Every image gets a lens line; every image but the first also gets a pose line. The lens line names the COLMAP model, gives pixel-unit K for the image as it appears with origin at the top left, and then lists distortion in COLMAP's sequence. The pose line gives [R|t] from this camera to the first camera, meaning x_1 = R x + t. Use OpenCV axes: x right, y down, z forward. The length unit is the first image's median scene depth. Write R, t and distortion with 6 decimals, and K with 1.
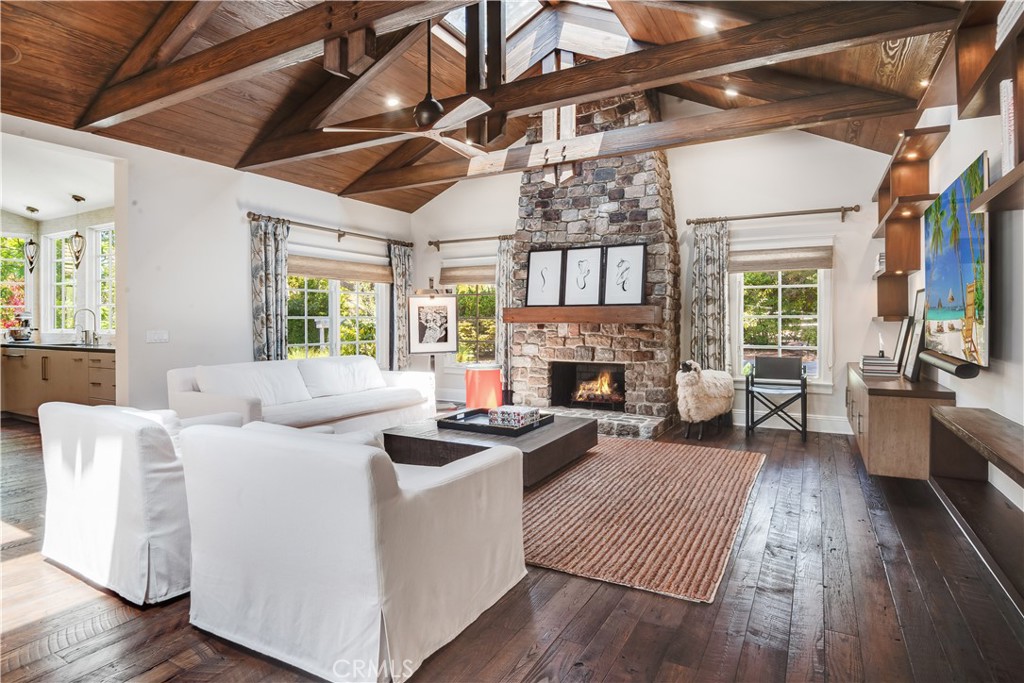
lens RADIAL K [[552.8, 0, 508.9], [0, 552.8, 321.0], [0, 0, 1]] dist [-0.001130, -0.001432]
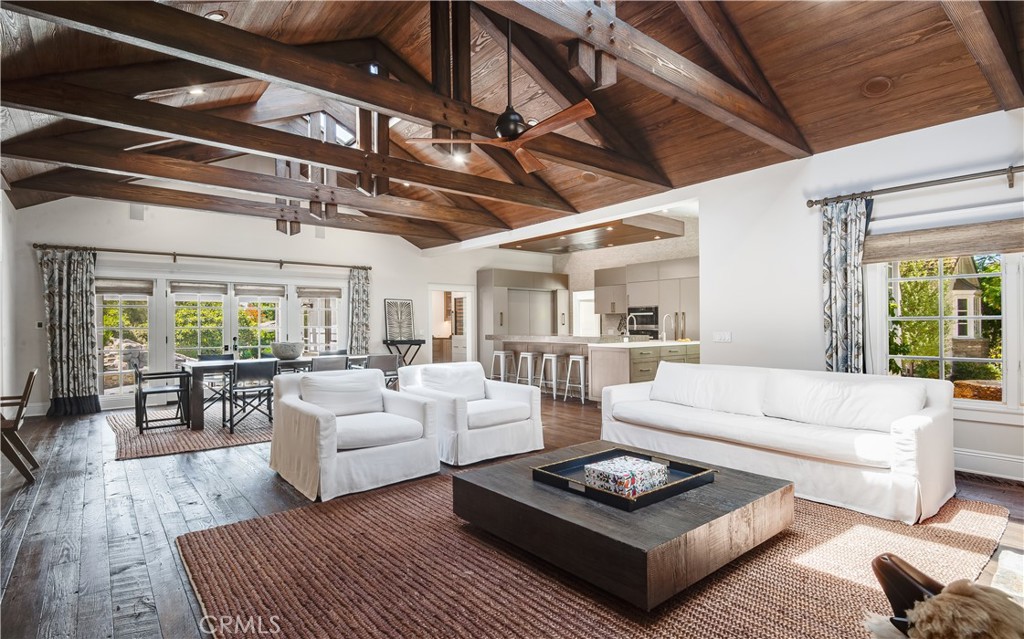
lens RADIAL K [[501.3, 0, 499.5], [0, 501.3, 321.7], [0, 0, 1]] dist [0.000231, -0.000077]
pose [[-0.370745, 0.002207, -0.928732, 0.433645], [0.005351, 0.999986, 0.000240, -0.005726], [0.928719, -0.004881, -0.370751, 0.786068]]
